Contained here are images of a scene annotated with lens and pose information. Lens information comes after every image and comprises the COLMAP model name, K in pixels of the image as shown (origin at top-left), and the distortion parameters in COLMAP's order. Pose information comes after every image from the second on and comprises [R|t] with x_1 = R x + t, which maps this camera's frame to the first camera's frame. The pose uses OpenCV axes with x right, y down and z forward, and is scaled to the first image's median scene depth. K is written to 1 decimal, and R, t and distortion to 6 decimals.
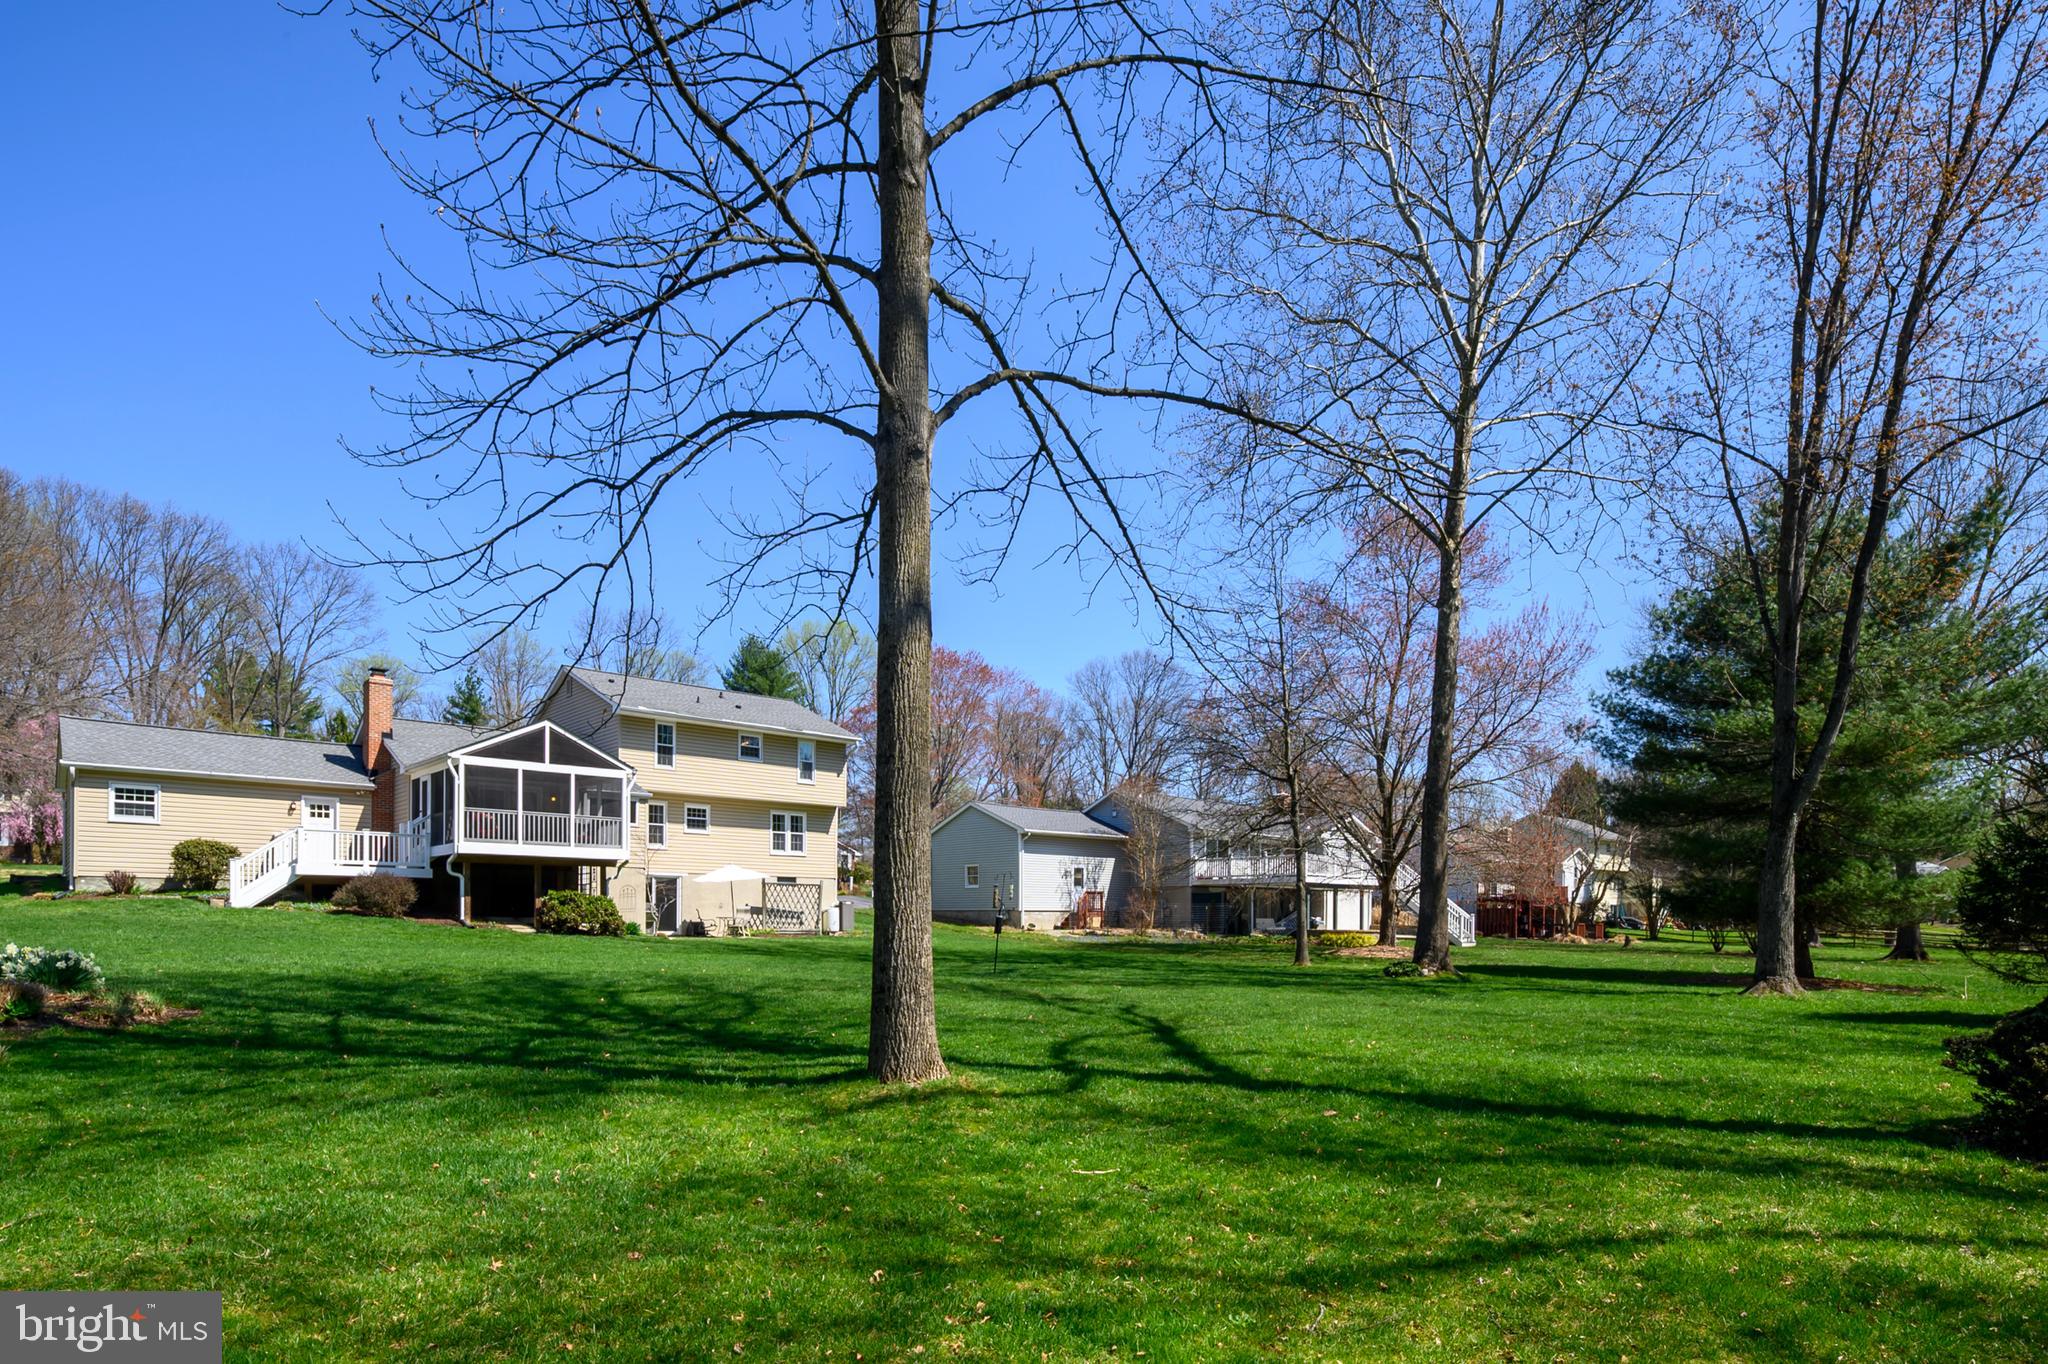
lens RADIAL K [[1103.9, 0, 1016.0], [0, 1103.9, 921.0], [0, 0, 1]] dist [-0.002768, -0.001653]
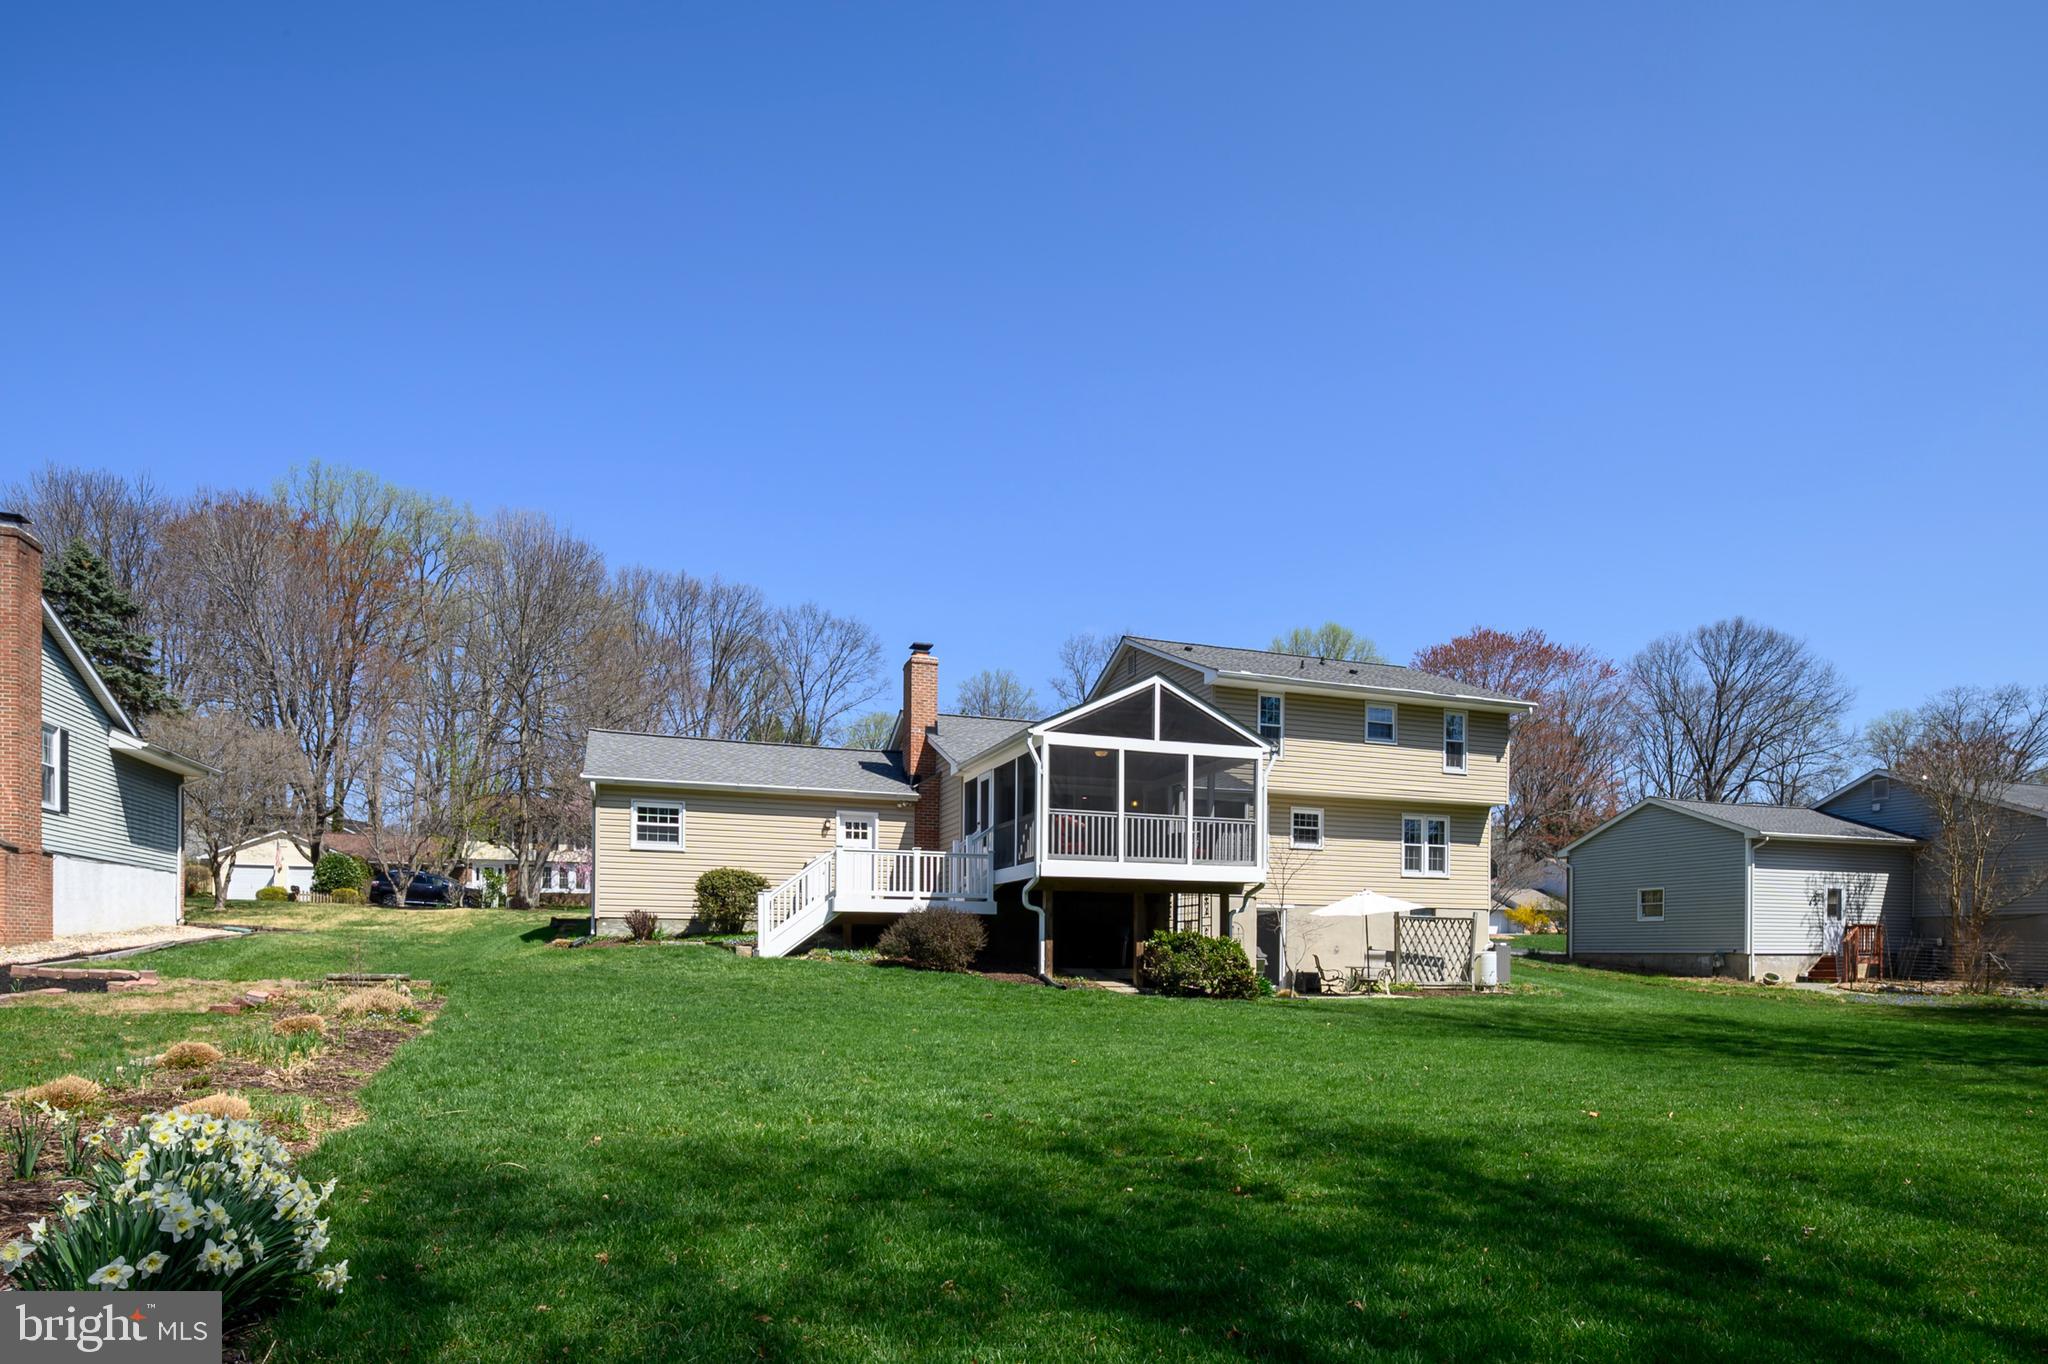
lens RADIAL K [[1110.3, 0, 1026.6], [0, 1110.3, 942.8], [0, 0, 1]] dist [0.001288, -0.000541]
pose [[0.926178, -0.005014, -0.377054, -0.236471], [-0.000333, 0.999900, -0.014113, -0.010277], [0.377087, 0.013196, 0.926084, 0.337177]]
